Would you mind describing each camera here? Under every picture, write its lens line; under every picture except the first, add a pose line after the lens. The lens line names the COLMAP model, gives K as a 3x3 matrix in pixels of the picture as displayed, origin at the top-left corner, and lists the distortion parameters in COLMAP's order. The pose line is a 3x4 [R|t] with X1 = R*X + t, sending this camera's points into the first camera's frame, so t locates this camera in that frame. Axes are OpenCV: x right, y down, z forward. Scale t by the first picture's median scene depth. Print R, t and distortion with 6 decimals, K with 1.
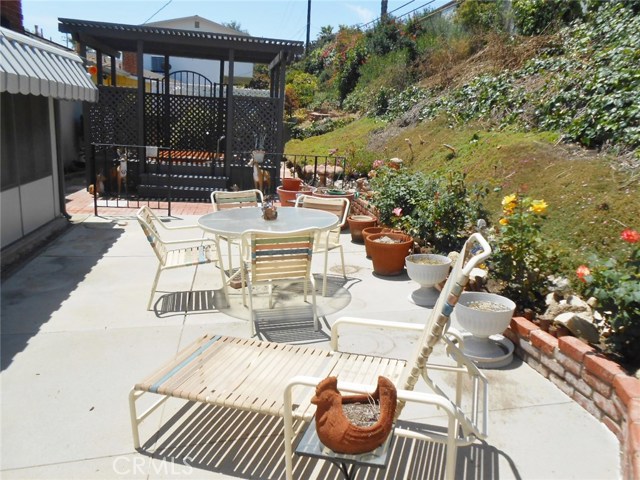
lens RADIAL K [[497.7, 0, 320.0], [0, 497.7, 240.0], [0, 0, 1]] dist [-0.051398, 0.063336]
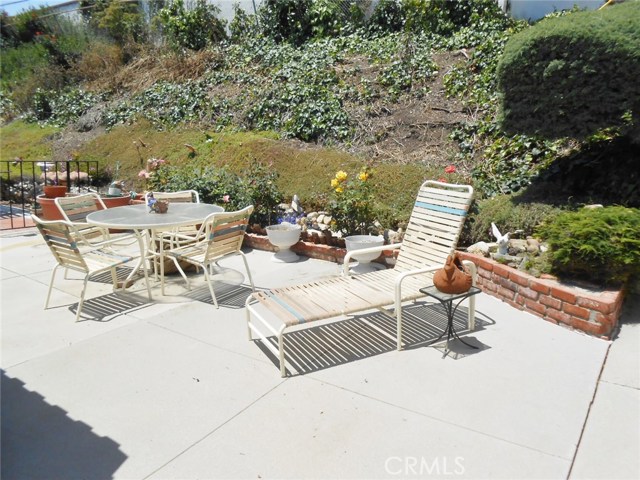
lens RADIAL K [[497.7, 0, 320.0], [0, 497.7, 240.0], [0, 0, 1]] dist [-0.051398, 0.063336]
pose [[0.705620, -0.163717, 0.689418, -0.295380], [0.171048, 0.983525, 0.058492, 0.005474], [-0.687636, 0.076651, 0.721998, -0.001348]]
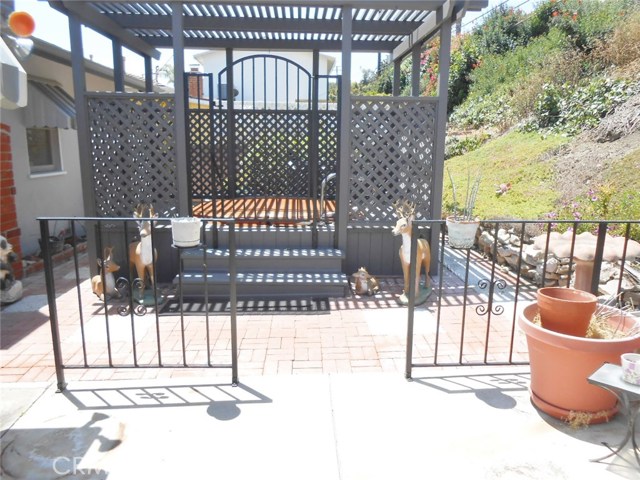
lens RADIAL K [[497.7, 0, 320.0], [0, 497.7, 240.0], [0, 0, 1]] dist [-0.051398, 0.063336]
pose [[0.990969, -0.031219, -0.130406, -0.153564], [0.024525, 0.998313, -0.052633, -0.119682], [0.131829, 0.048959, 0.990063, 0.510961]]
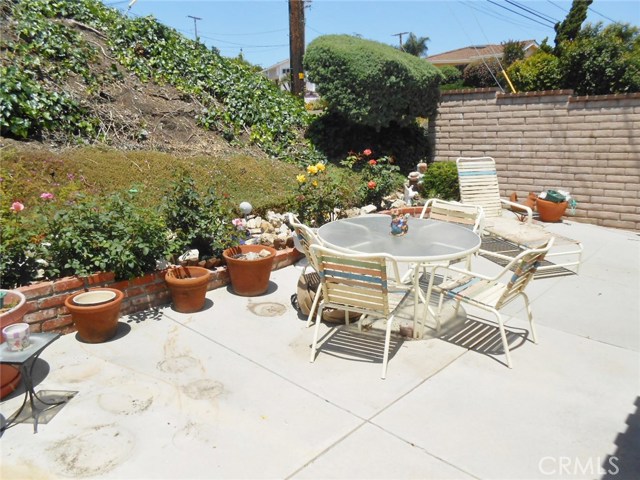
lens RADIAL K [[497.7, 0, 320.0], [0, 497.7, 240.0], [0, 0, 1]] dist [-0.051398, 0.063336]
pose [[-0.616595, -0.230807, 0.752688, -0.339142], [0.159750, 0.899491, 0.406689, -0.208193], [-0.770903, 0.371005, -0.517750, 0.775402]]
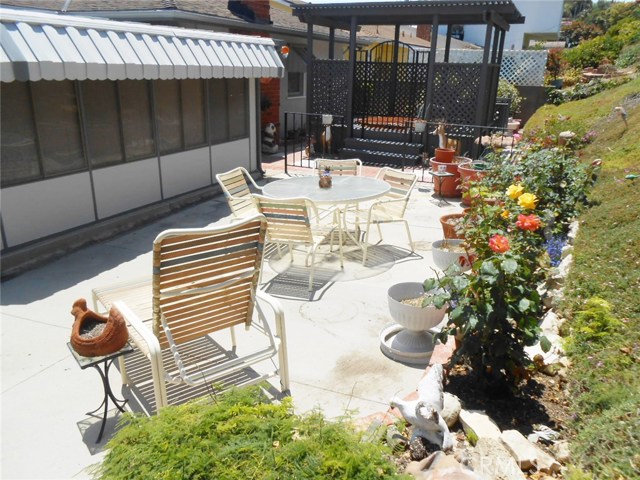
lens RADIAL K [[498.2, 0, 320.0], [0, 498.2, 240.0], [0, 0, 1]] dist [-0.027033, -0.001859]
pose [[0.817601, 0.147408, -0.556597, 0.254141], [-0.106000, 0.988686, 0.106136, -0.020978], [0.565945, -0.027777, 0.823975, 0.041416]]
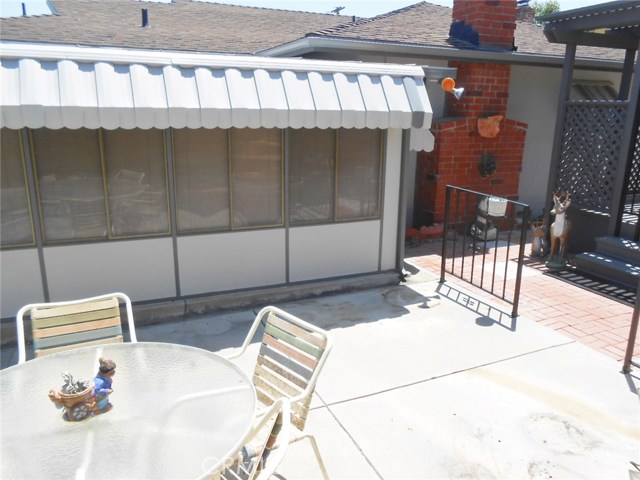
lens RADIAL K [[497.7, 0, 320.0], [0, 497.7, 240.0], [0, 0, 1]] dist [-0.051398, 0.063336]
pose [[0.230850, 0.188197, -0.954615, 0.157091], [-0.225247, 0.964800, 0.135734, -0.138678], [0.946558, 0.183690, 0.265115, 0.515465]]
